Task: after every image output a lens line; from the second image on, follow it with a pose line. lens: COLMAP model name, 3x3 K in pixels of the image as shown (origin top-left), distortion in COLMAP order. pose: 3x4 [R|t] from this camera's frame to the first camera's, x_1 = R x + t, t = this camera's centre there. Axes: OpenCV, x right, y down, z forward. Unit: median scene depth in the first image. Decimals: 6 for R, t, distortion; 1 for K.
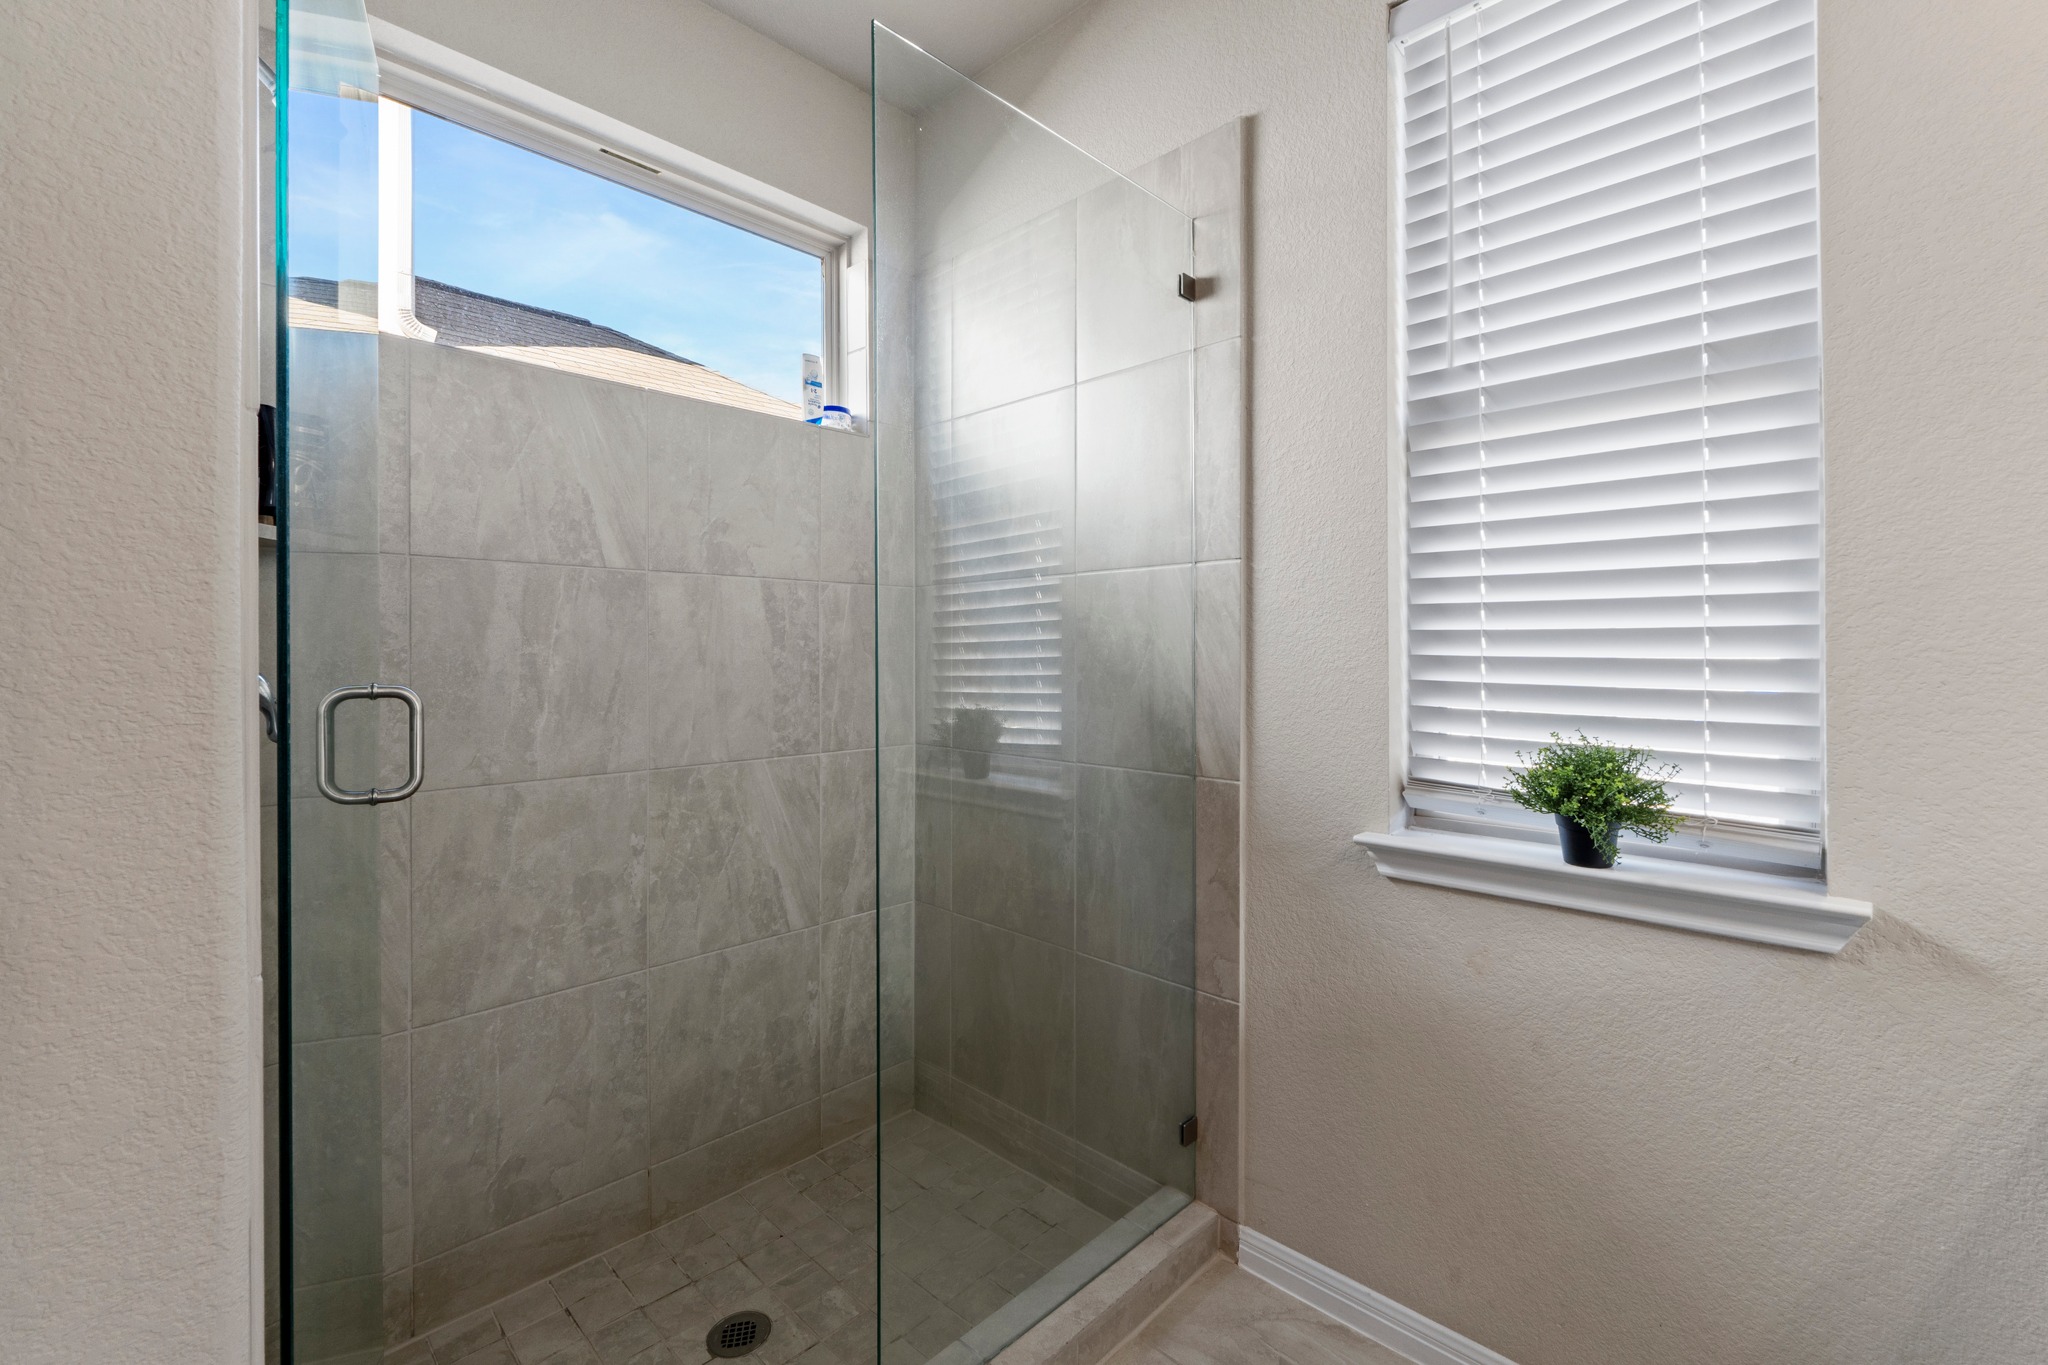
lens RADIAL K [[874.3, 0, 1022.6], [0, 874.3, 653.4], [0, 0, 1]] dist [-0.007644, 0.000239]
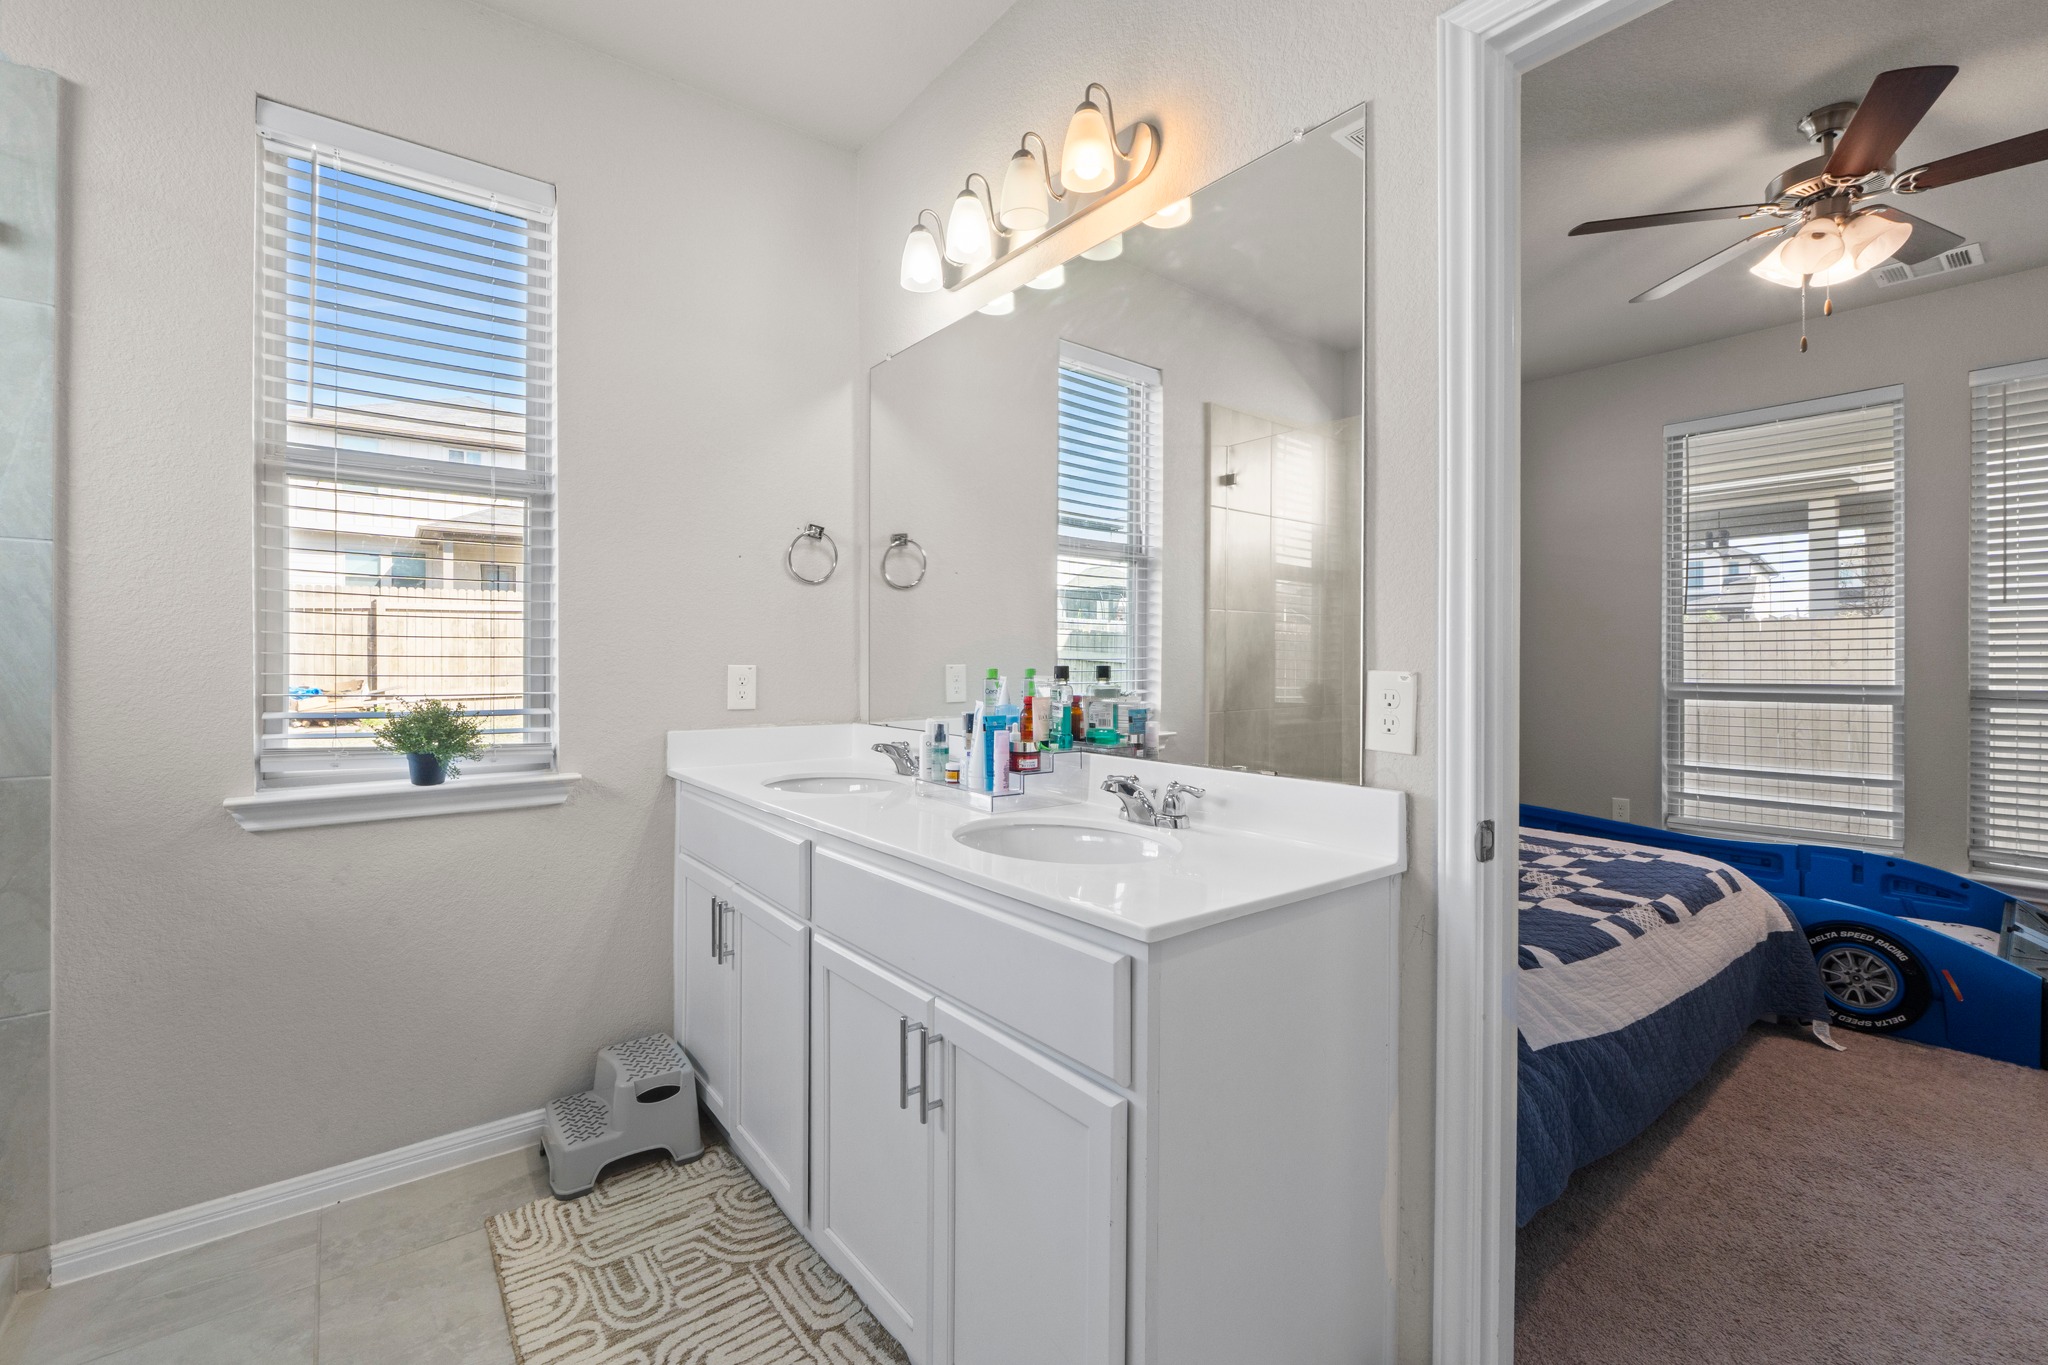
lens RADIAL K [[874.3, 0, 1017.8], [0, 874.3, 669.4], [0, 0, 1]] dist [-0.007644, 0.000239]
pose [[0.135739, -0.008284, 0.990710, -0.494474], [-0.002346, 0.999960, 0.008683, 0.019289], [-0.990742, -0.003503, 0.135714, -0.151244]]
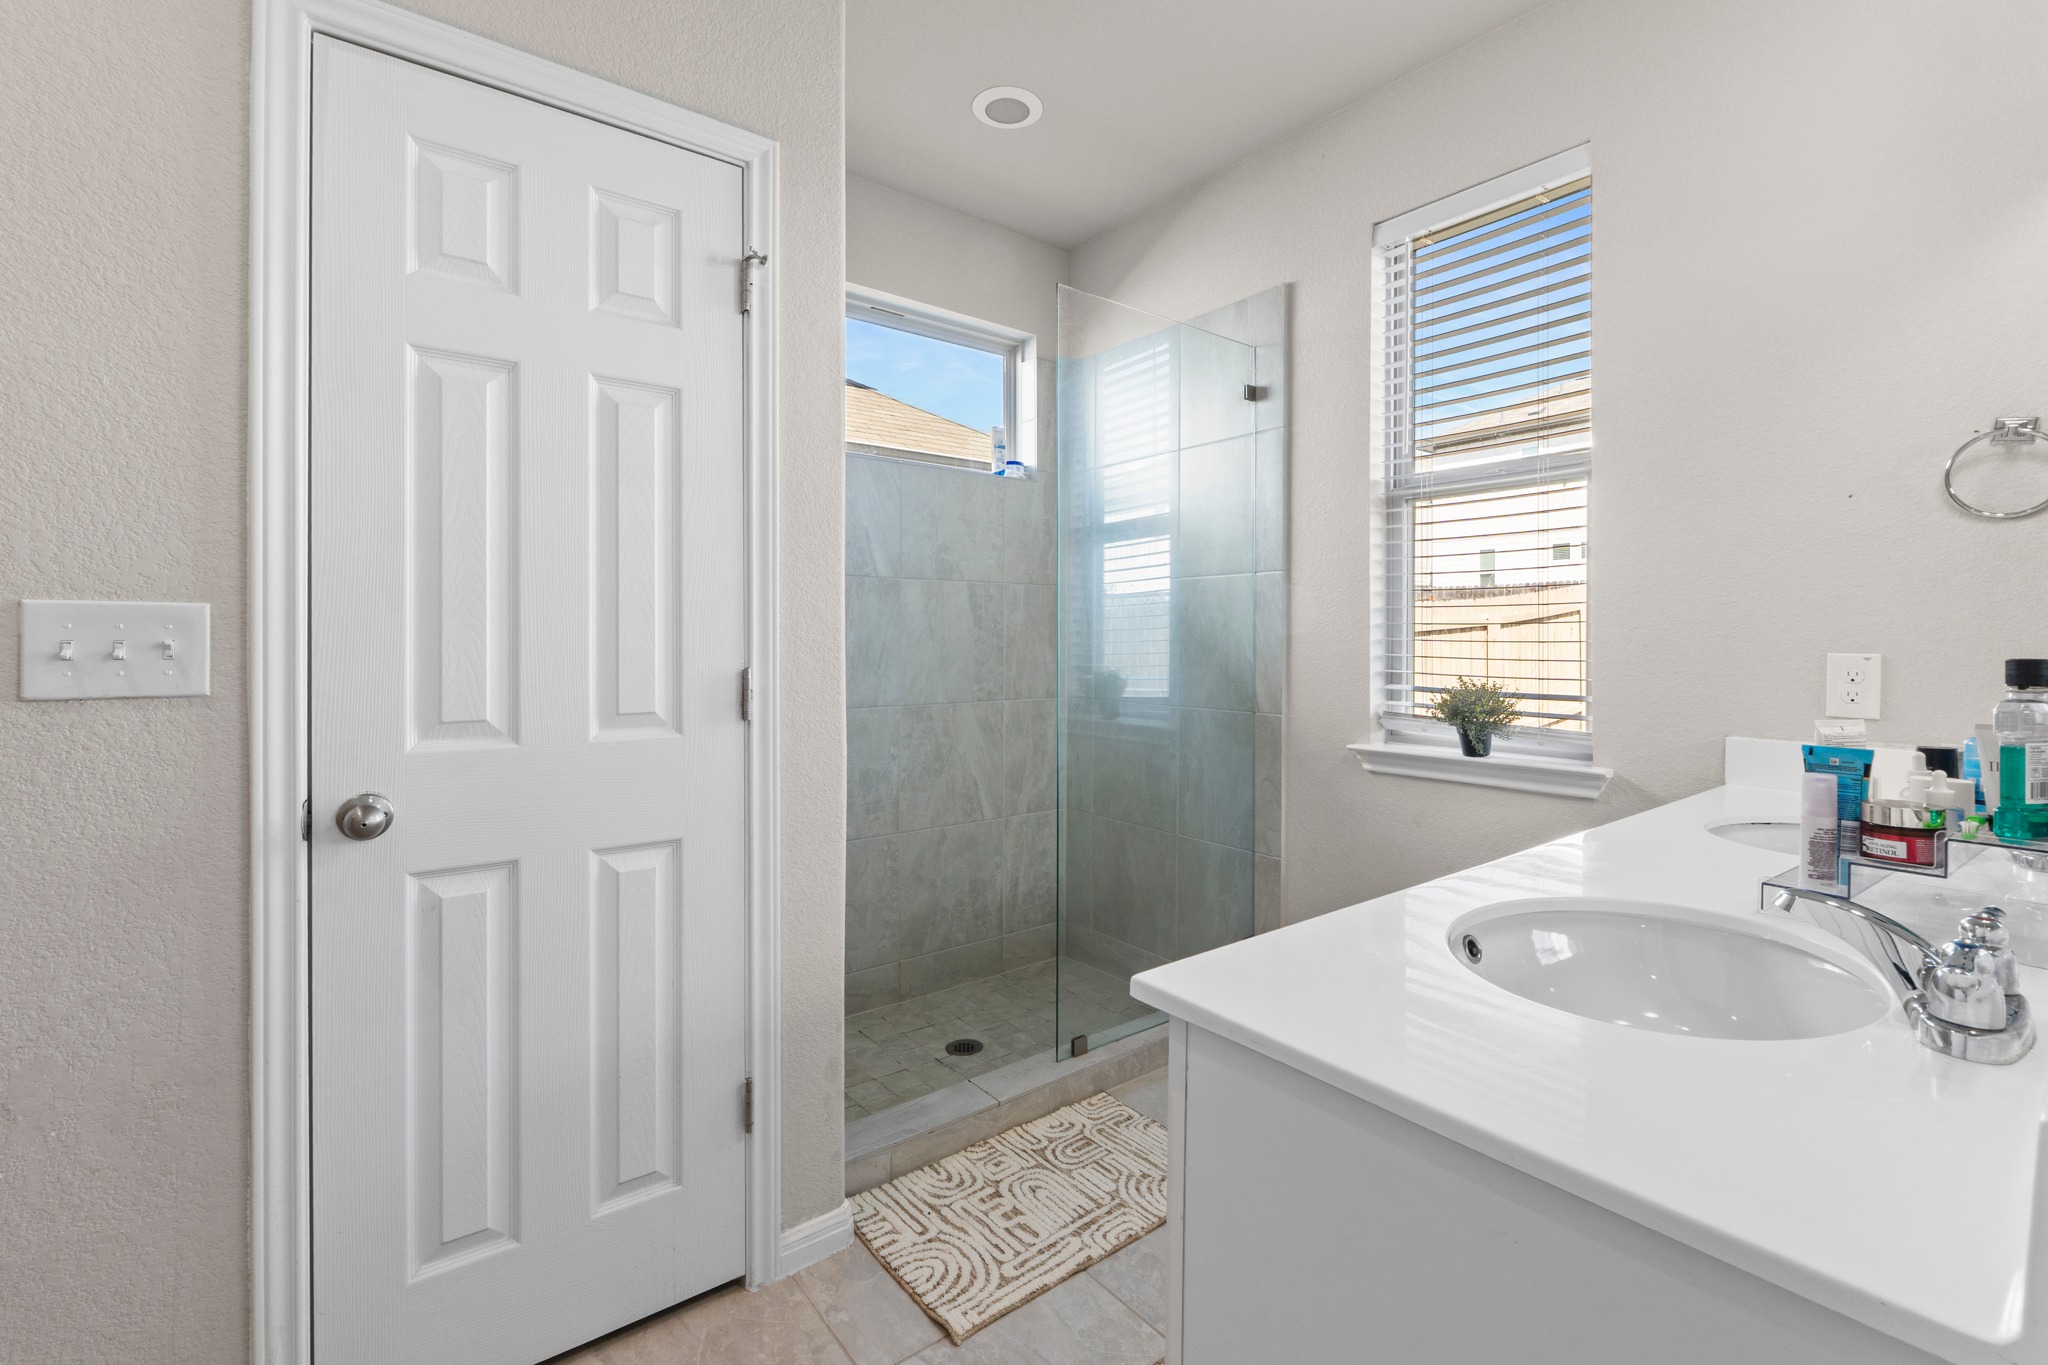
lens RADIAL K [[874.3, 0, 1056.6], [0, 874.3, 648.6], [0, 0, 1]] dist [-0.007644, 0.000239]
pose [[0.993766, 0.004972, -0.111379, 0.022222], [-0.003885, 0.999943, 0.009970, 0.014788], [0.111422, -0.009475, 0.993728, -0.531769]]
